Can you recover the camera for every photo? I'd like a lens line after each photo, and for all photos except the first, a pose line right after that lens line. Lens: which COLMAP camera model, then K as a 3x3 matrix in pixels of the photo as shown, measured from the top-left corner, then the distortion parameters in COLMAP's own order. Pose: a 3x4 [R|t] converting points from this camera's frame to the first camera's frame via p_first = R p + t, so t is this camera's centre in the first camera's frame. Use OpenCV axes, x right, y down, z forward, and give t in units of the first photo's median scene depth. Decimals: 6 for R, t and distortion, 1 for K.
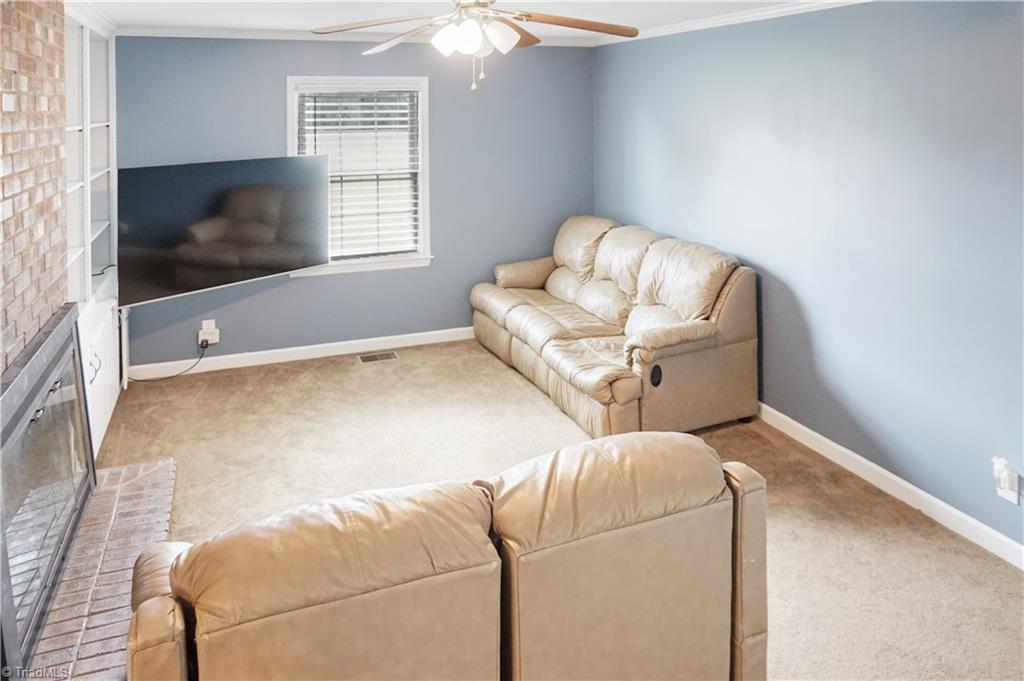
lens RADIAL K [[717.6, 0, 510.5], [0, 717.6, 322.5], [0, 0, 1]] dist [-0.002329, 0.000385]
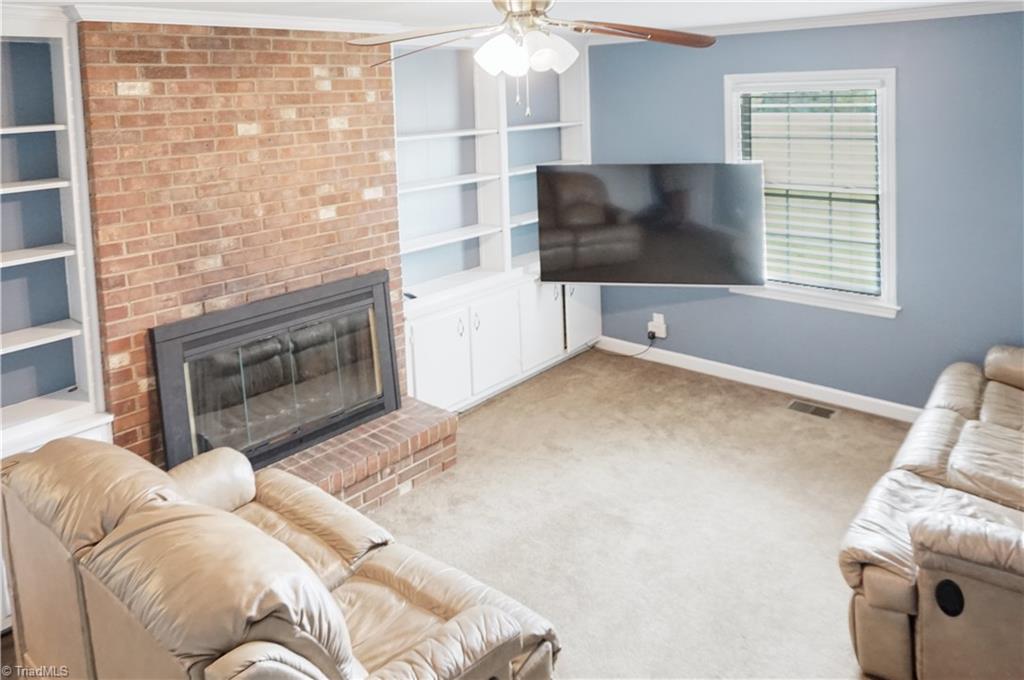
lens RADIAL K [[717.6, 0, 510.5], [0, 717.6, 322.0], [0, 0, 1]] dist [-0.002329, 0.000385]
pose [[0.475737, 0.259420, -0.840462, 0.356346], [-0.233604, 0.958467, 0.163614, -0.114335], [0.848000, 0.118498, 0.516580, 0.297837]]
